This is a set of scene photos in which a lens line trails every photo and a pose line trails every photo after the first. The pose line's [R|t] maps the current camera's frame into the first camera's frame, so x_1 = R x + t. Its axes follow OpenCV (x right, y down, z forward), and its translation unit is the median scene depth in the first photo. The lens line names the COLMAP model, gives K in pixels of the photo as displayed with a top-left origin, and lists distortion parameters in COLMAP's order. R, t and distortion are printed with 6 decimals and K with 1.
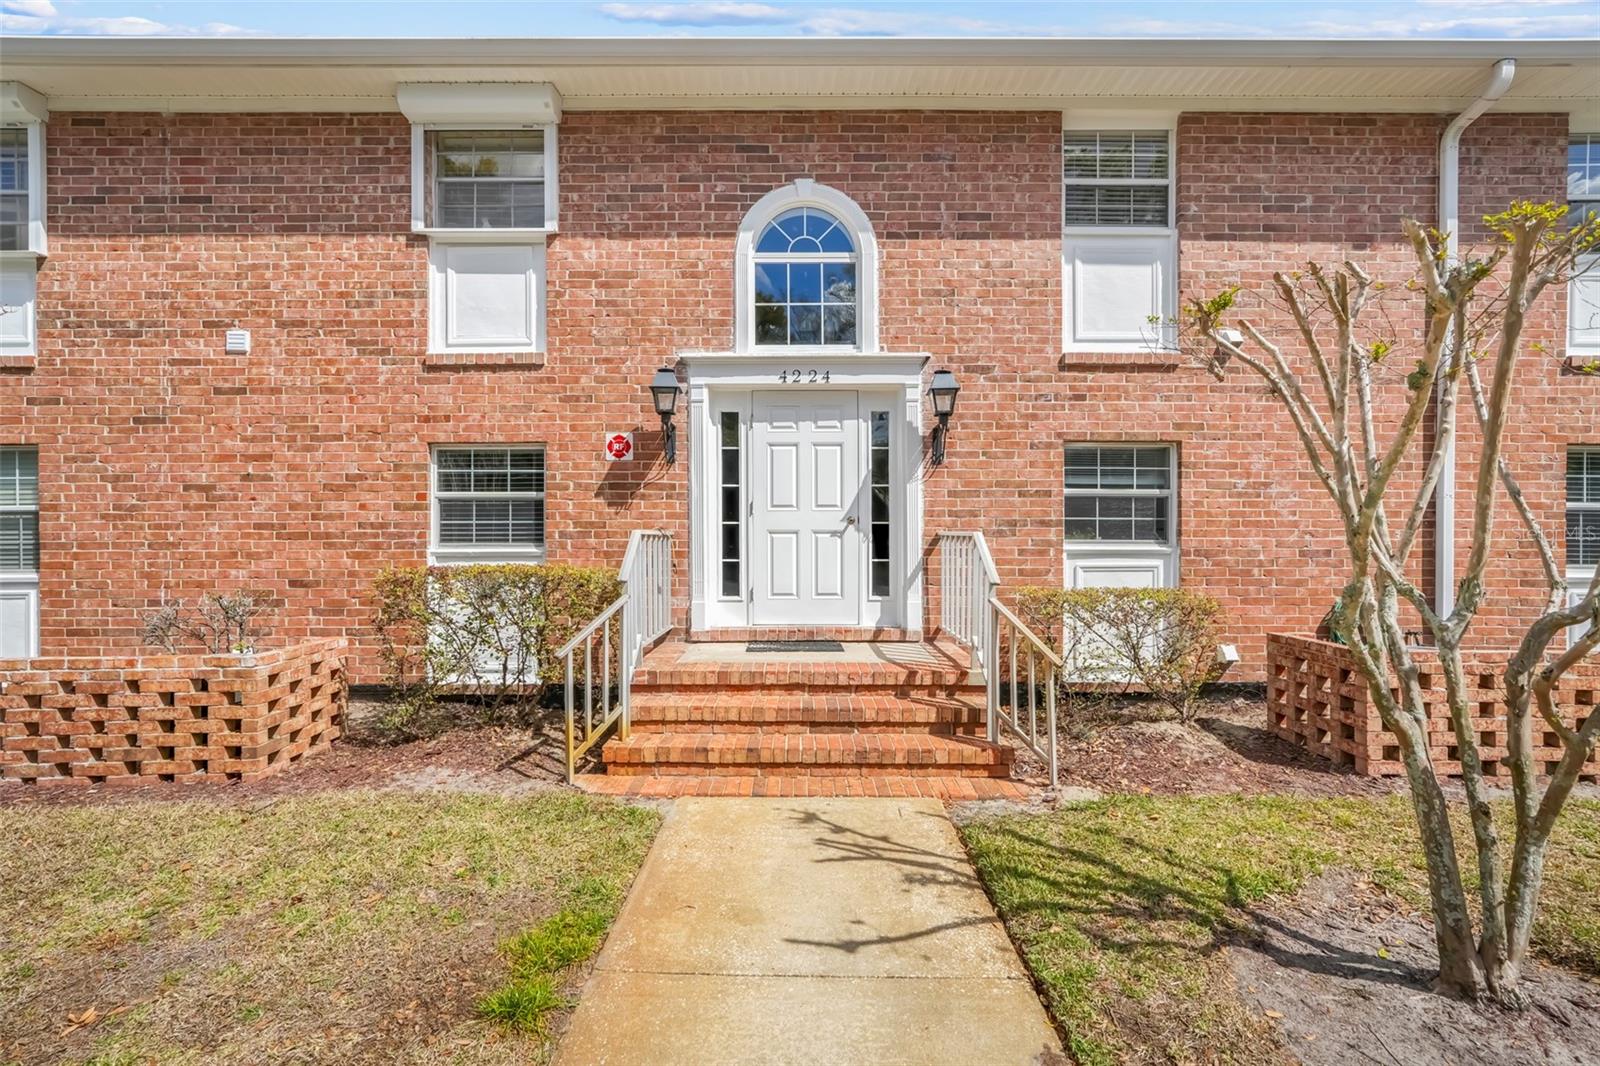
lens RADIAL K [[724.6, 0, 793.3], [0, 724.6, 538.2], [0, 0, 1]] dist [-0.012438, 0.004615]
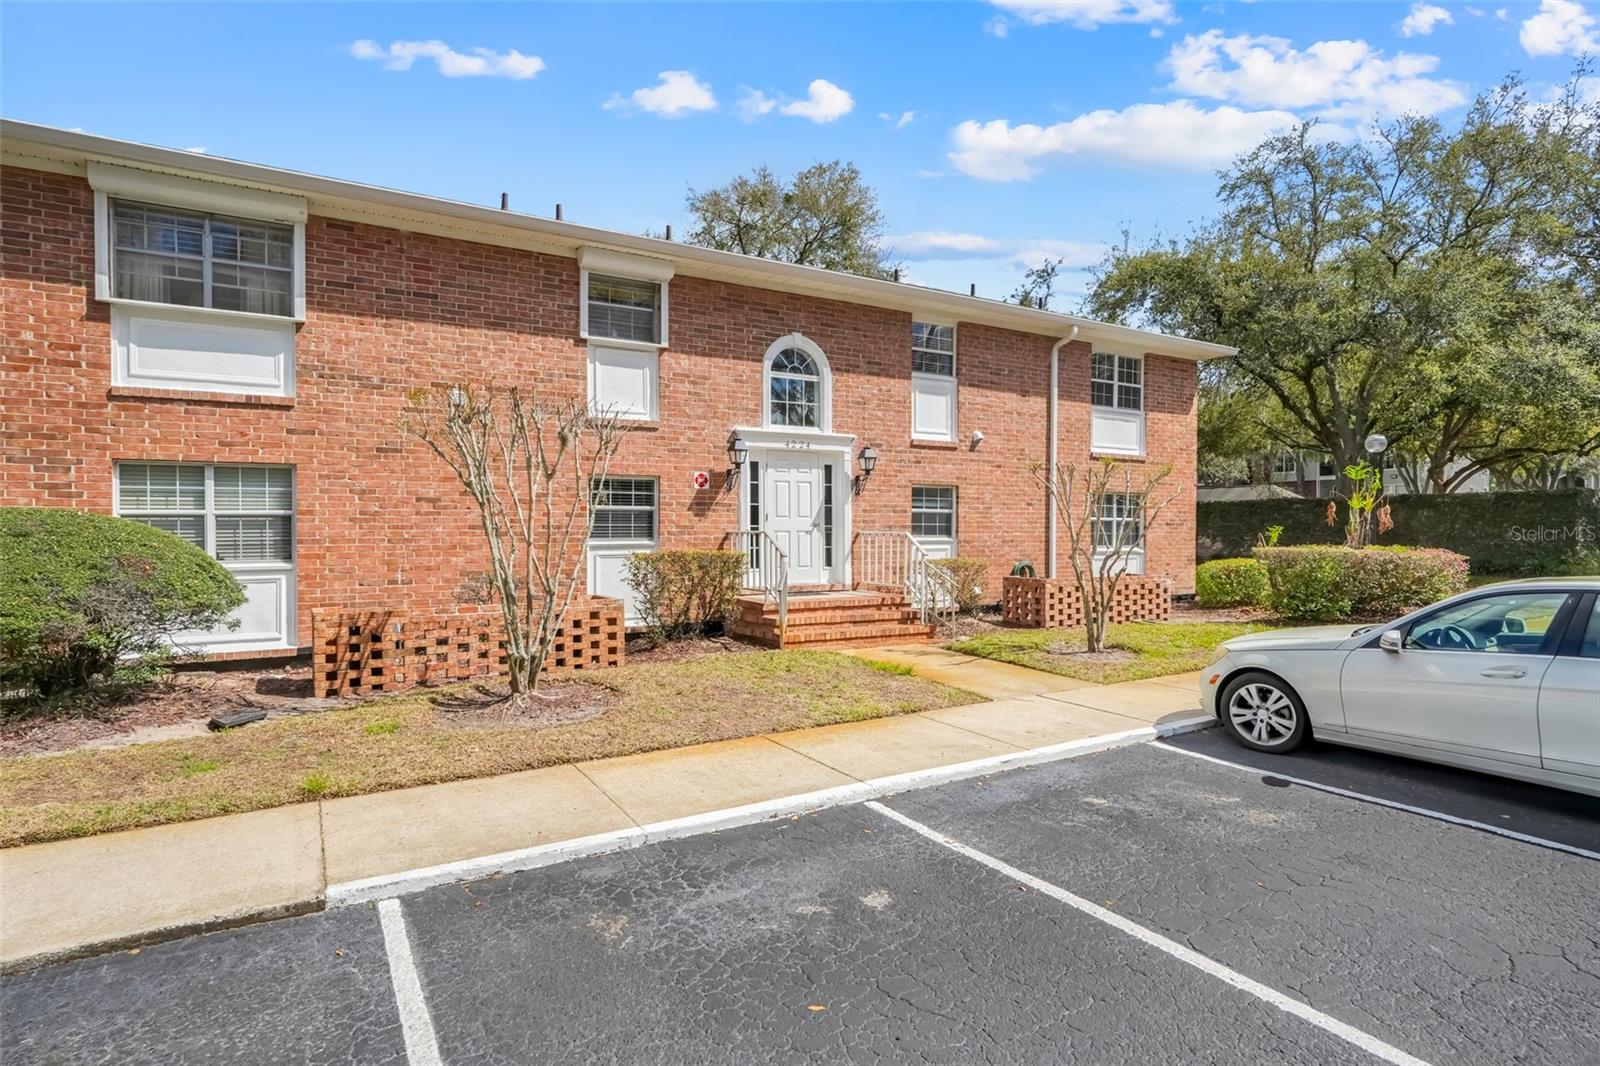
lens RADIAL K [[854.7, 0, 801.7], [0, 854.7, 538.4], [0, 0, 1]] dist [0.000377, -0.000525]
pose [[0.858950, -0.003924, 0.512045, -1.054390], [-0.000843, 0.999958, 0.009076, -0.010209], [-0.512059, -0.008228, 0.858911, -0.818172]]
